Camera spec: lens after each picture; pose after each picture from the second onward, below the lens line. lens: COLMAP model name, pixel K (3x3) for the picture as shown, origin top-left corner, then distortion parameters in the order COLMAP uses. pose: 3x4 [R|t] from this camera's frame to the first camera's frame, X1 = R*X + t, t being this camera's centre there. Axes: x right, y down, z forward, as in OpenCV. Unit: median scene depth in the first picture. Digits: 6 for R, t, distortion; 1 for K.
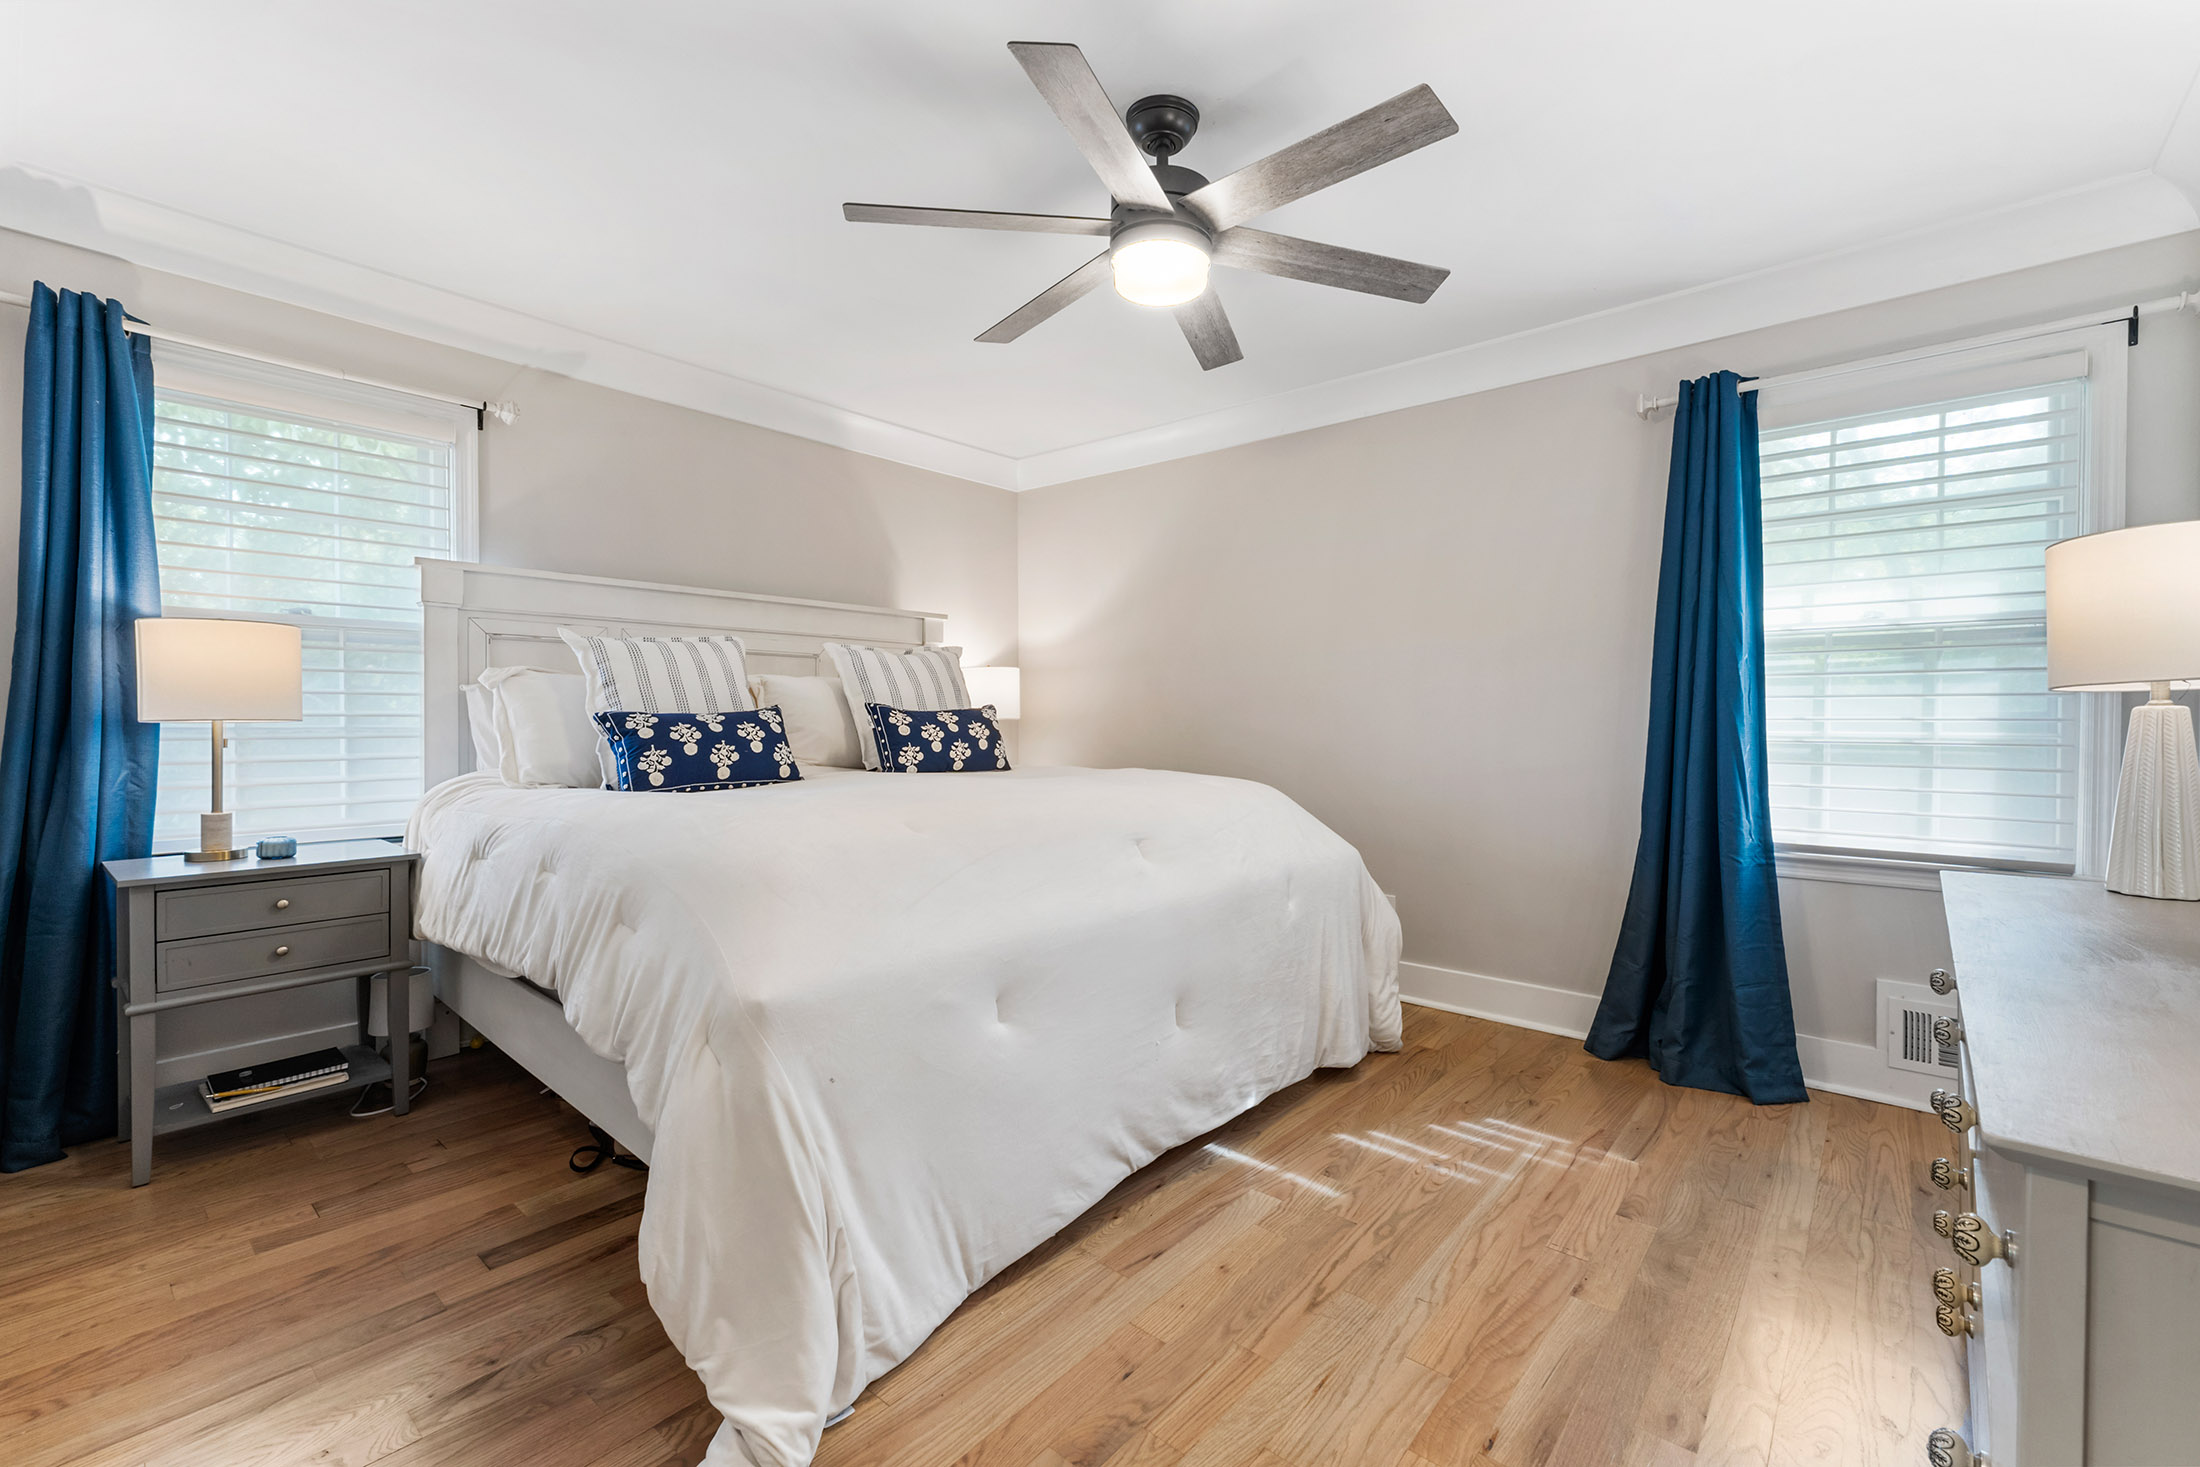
lens RADIAL K [[958.9, 0, 1100.0], [0, 958.9, 733.5], [0, 0, 1]] dist [0.000369, 0.000009]
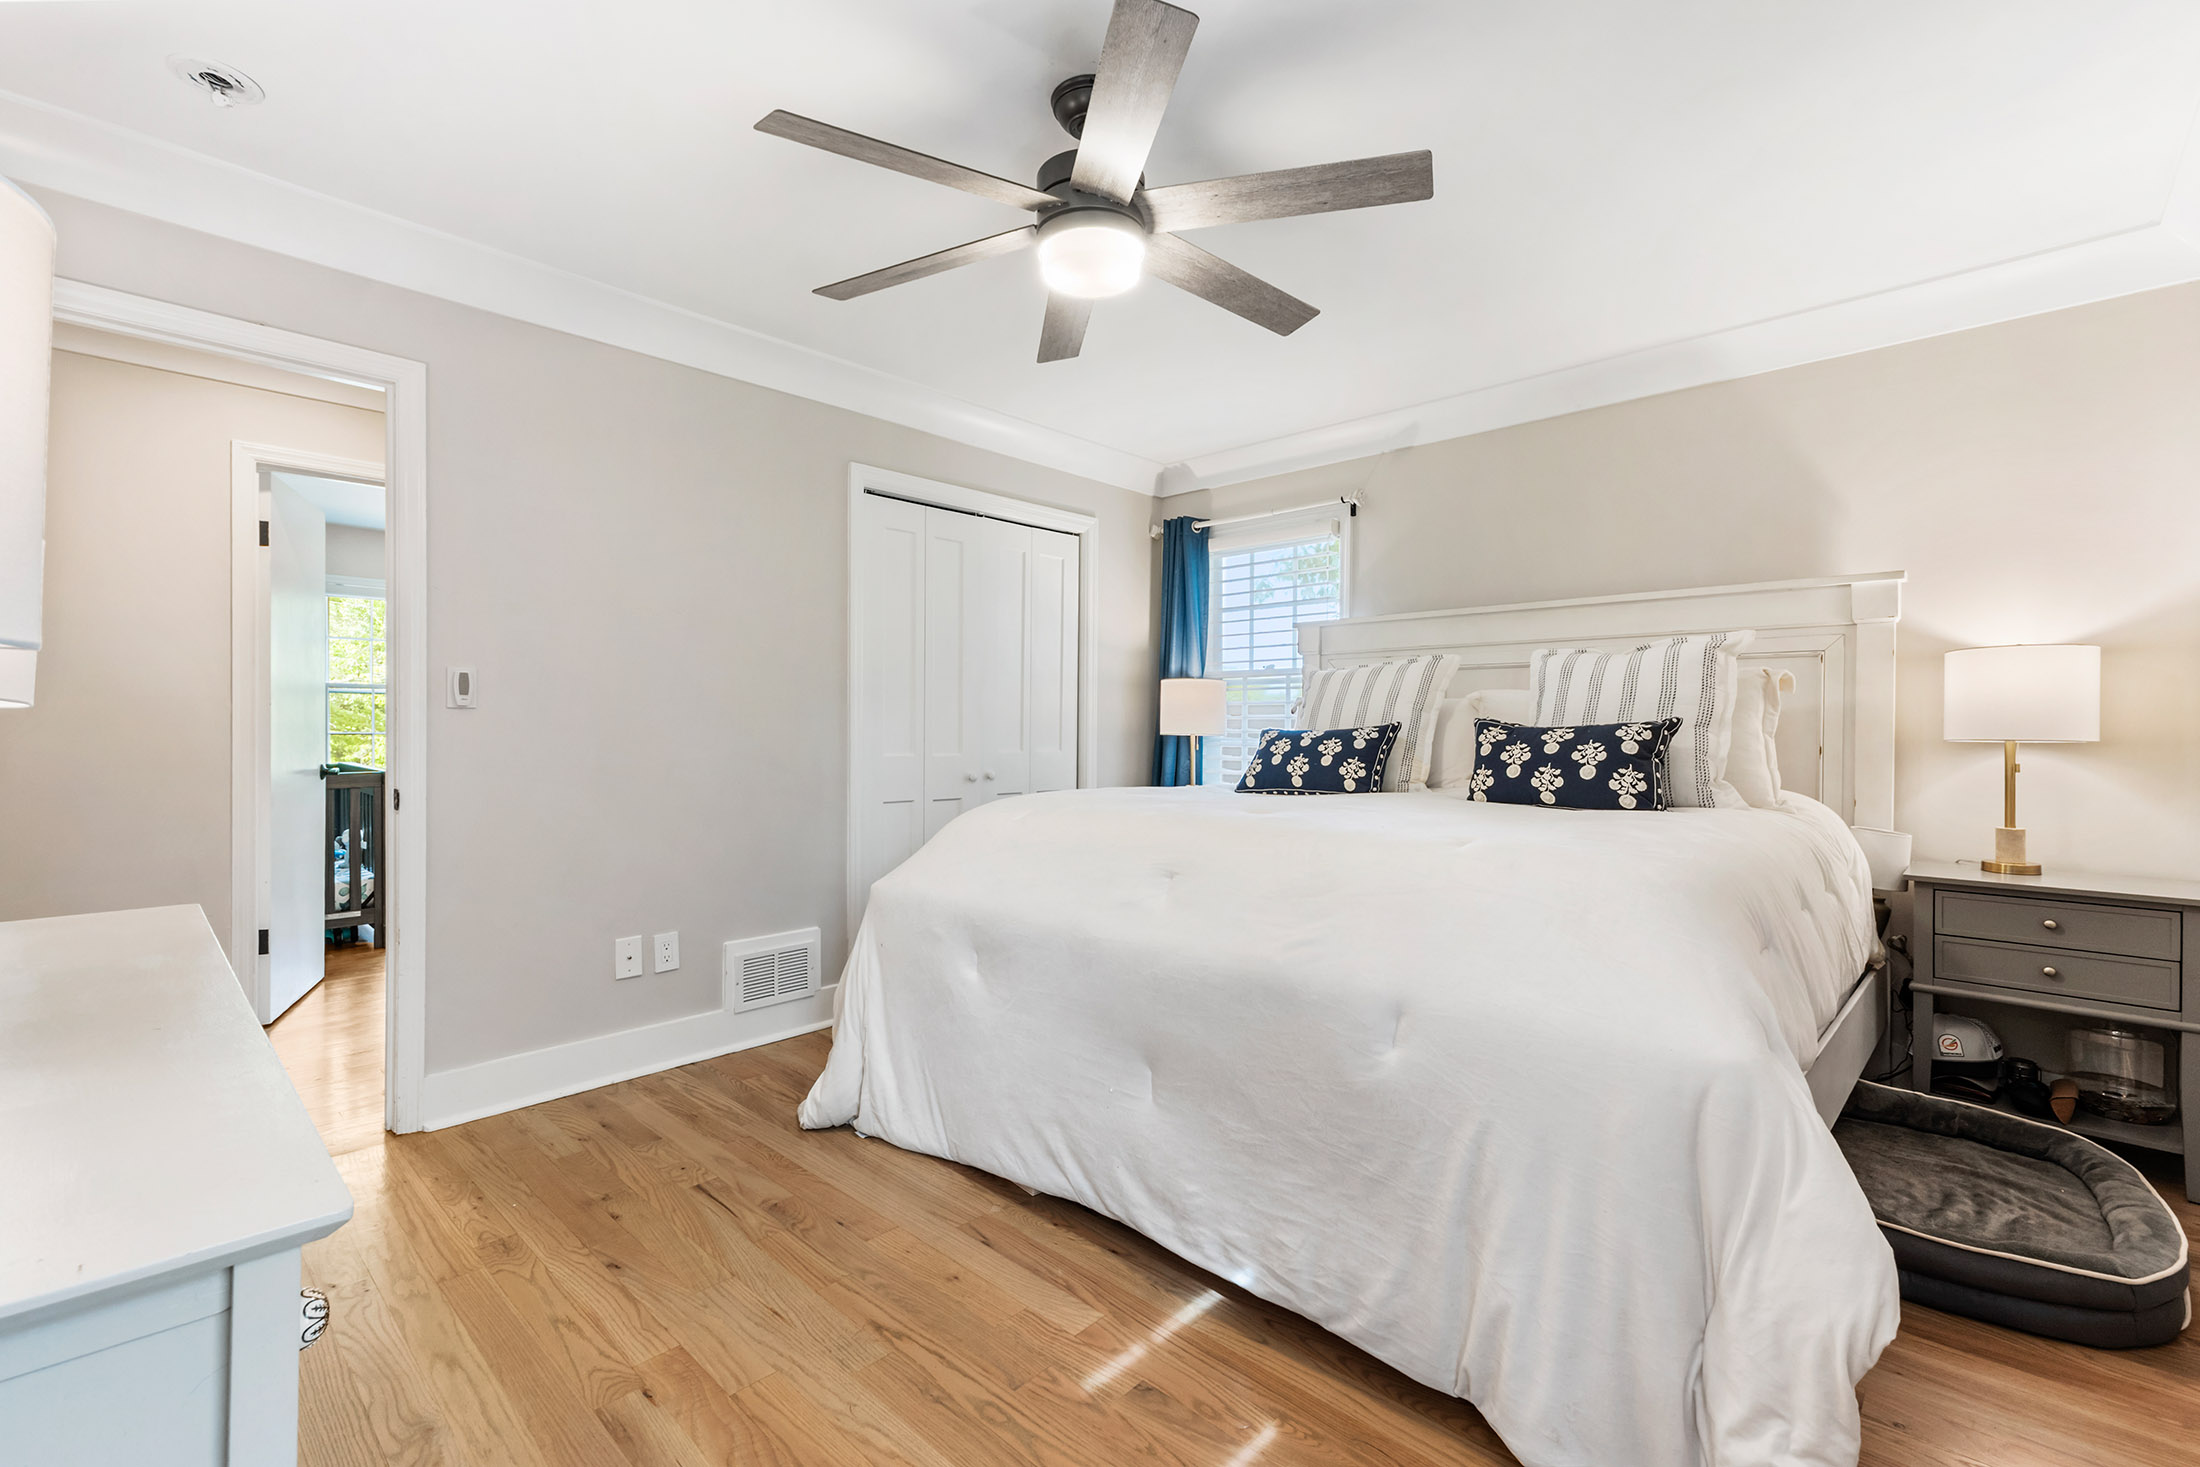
lens RADIAL K [[958.9, 0, 1100.0], [0, 958.9, 733.5], [0, 0, 1]] dist [0.000369, 0.000009]
pose [[-0.070715, 0.001726, -0.997495, 0.942128], [-0.022252, 0.999747, 0.003307, -0.018556], [0.997248, 0.022431, -0.070658, 1.016236]]
